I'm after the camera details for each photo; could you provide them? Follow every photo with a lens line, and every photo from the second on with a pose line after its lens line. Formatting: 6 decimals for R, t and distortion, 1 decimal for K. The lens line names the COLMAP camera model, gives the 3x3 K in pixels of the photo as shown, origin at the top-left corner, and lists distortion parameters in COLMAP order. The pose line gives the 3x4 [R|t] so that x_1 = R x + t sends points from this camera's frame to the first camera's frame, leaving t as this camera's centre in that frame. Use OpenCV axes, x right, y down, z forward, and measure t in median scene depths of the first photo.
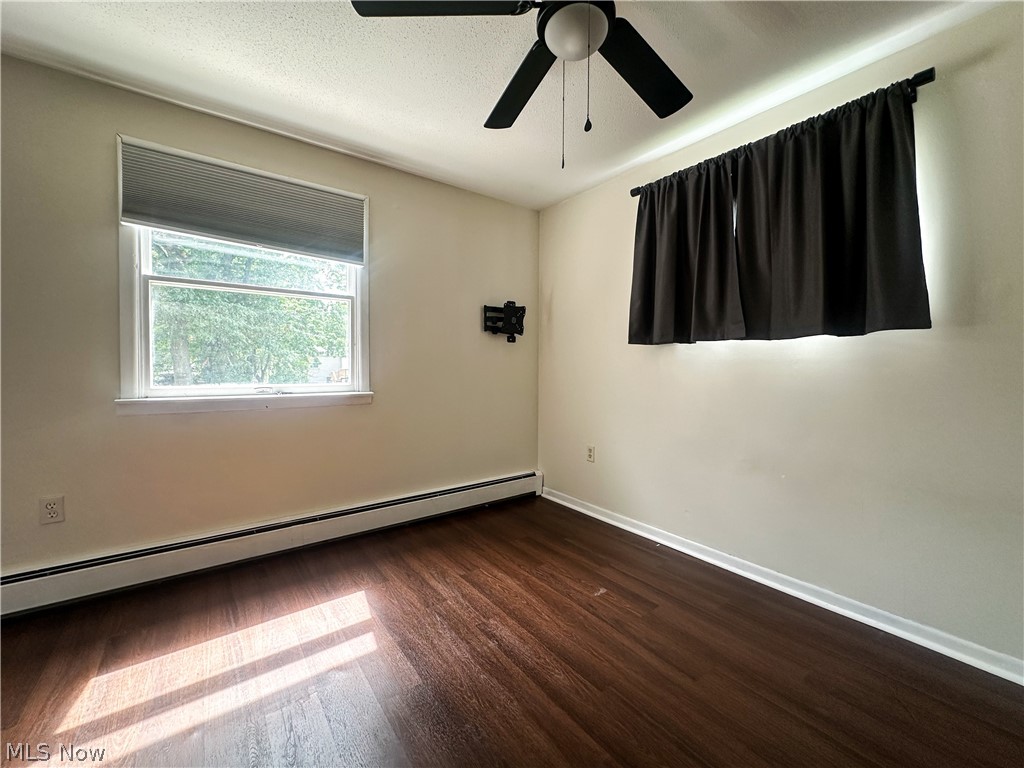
lens RADIAL K [[421.1, 0, 511.0], [0, 421.1, 375.8], [0, 0, 1]] dist [0.004419, 0.000026]
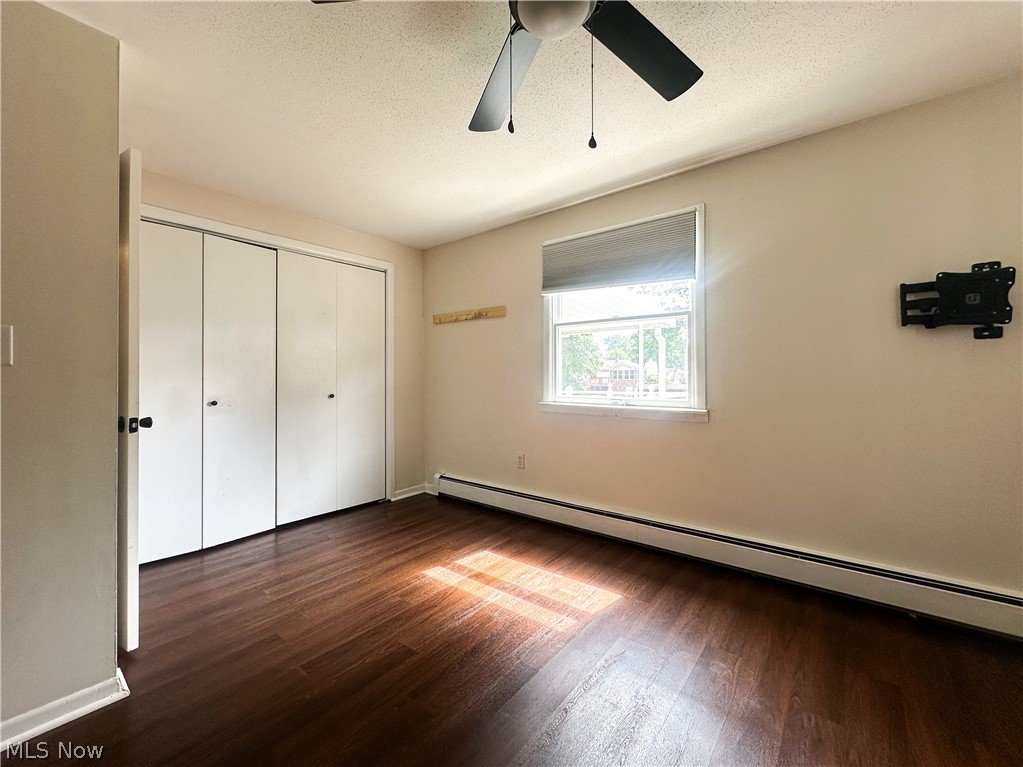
lens RADIAL K [[420.7, 0, 516.3], [0, 420.7, 379.0], [0, 0, 1]] dist [0.004419, 0.000026]
pose [[0.258120, -0.005953, -0.966095, 0.515668], [-0.026283, 0.999568, -0.013181, -0.007544], [0.965755, 0.028795, 0.257852, 0.397538]]
